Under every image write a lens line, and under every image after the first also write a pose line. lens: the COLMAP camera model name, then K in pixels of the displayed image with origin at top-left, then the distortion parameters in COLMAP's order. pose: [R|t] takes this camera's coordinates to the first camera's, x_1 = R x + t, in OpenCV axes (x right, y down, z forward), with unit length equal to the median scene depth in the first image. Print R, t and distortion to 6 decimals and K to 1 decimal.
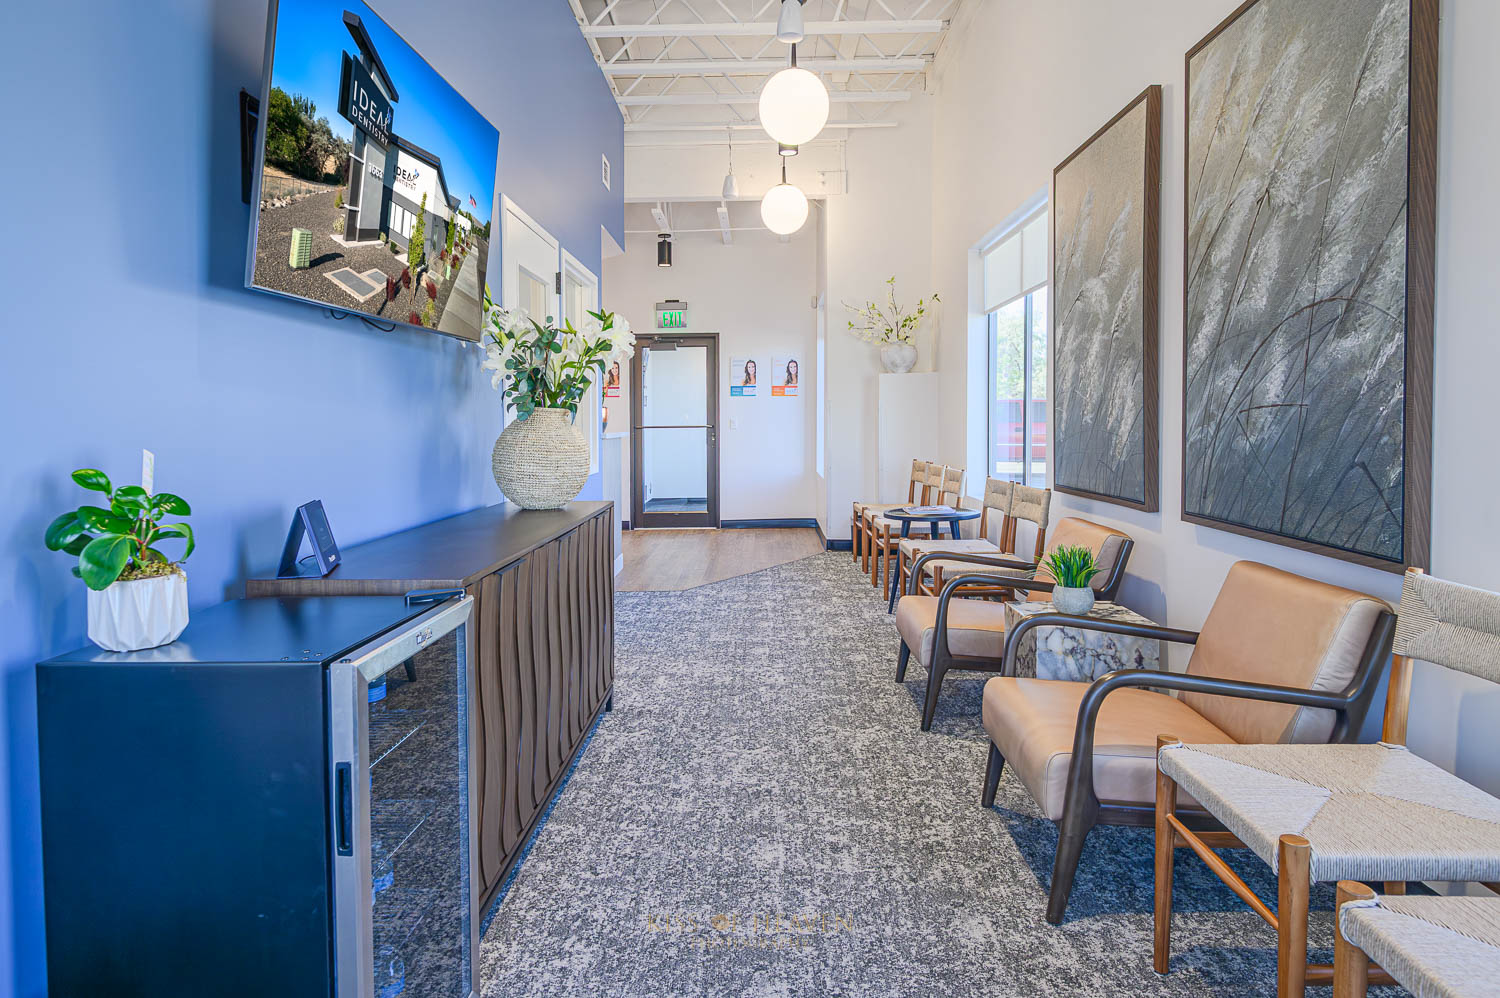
lens RADIAL K [[868.3, 0, 746.9], [0, 868.3, 487.4], [0, 0, 1]] dist [0.004391, -0.000548]
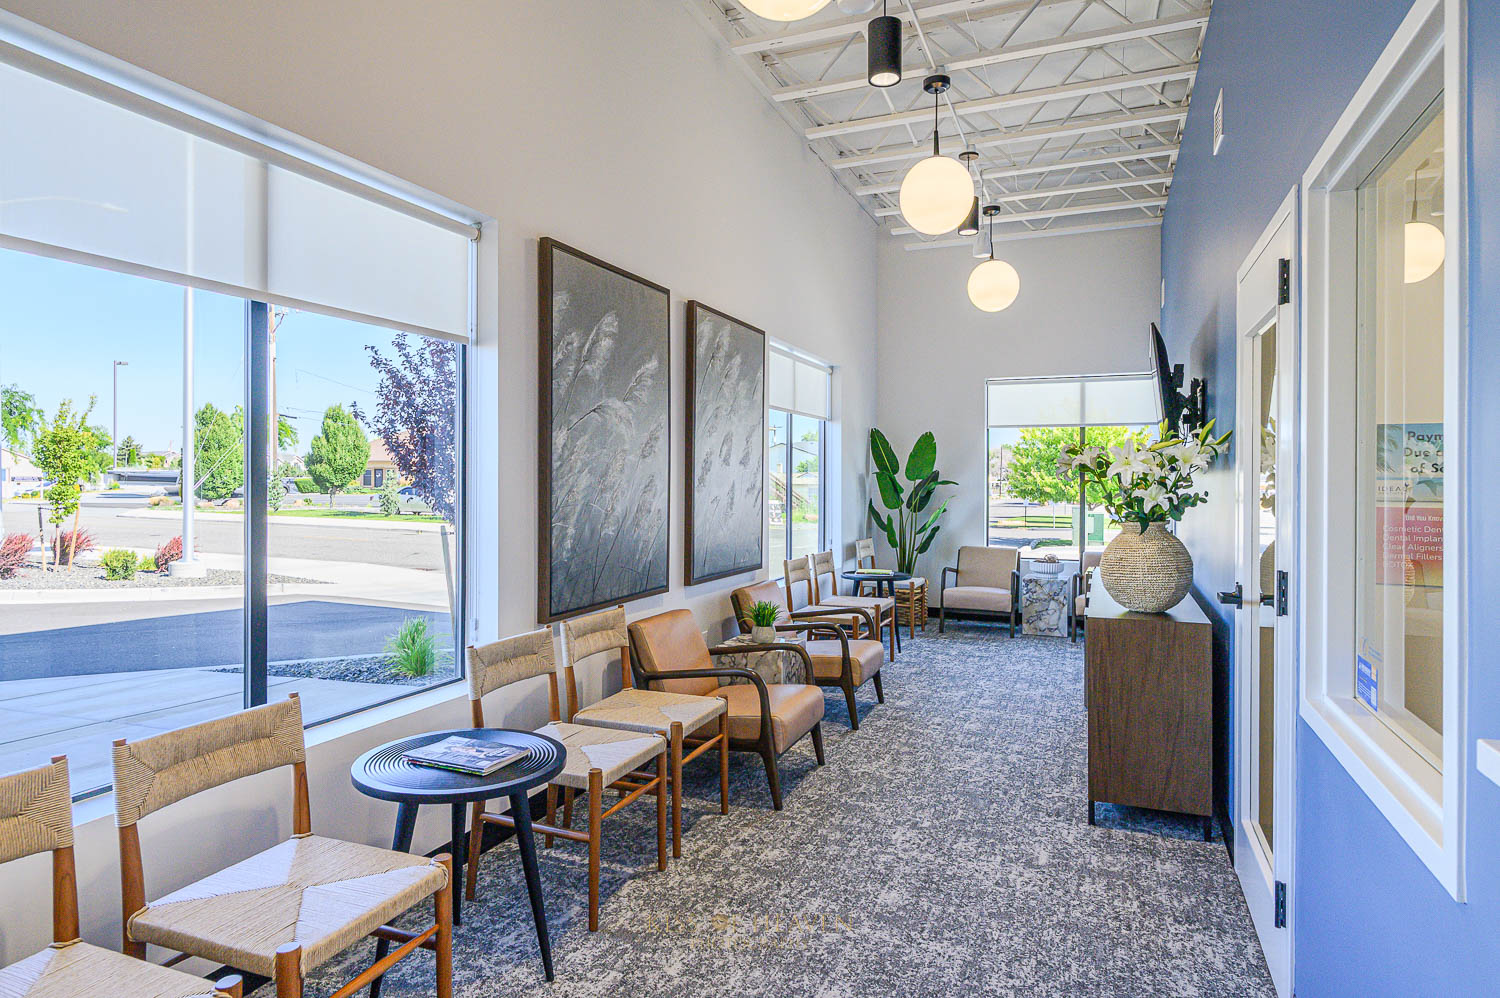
lens RADIAL K [[868.3, 0, 746.9], [0, 868.3, 487.4], [0, 0, 1]] dist [0.004391, -0.000548]
pose [[-0.931687, -0.000275, 0.363263, -0.194202], [0.030263, 0.996465, 0.078371, -0.284116], [-0.362001, 0.084010, -0.928385, 2.614157]]
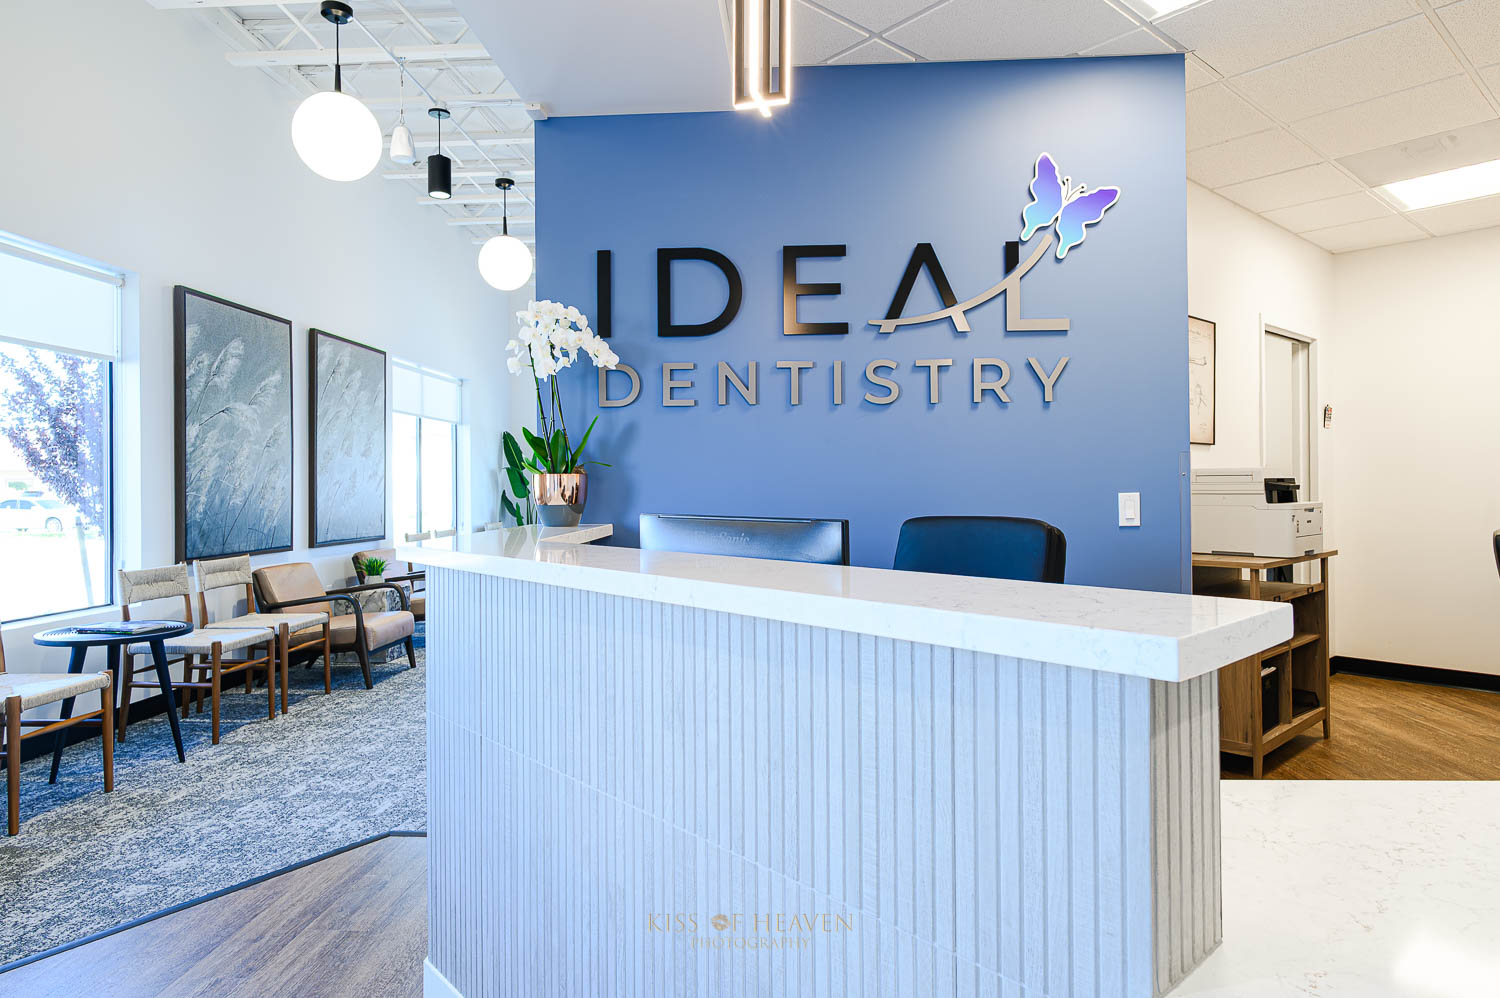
lens RADIAL K [[889.5, 0, 762.1], [0, 889.5, 489.0], [0, 0, 1]] dist [0.001933, -0.002001]
pose [[-0.999228, 0.014008, 0.036708, -0.725317], [0.016778, 0.996946, 0.076269, -0.264164], [-0.035527, 0.076826, -0.996411, 3.332507]]
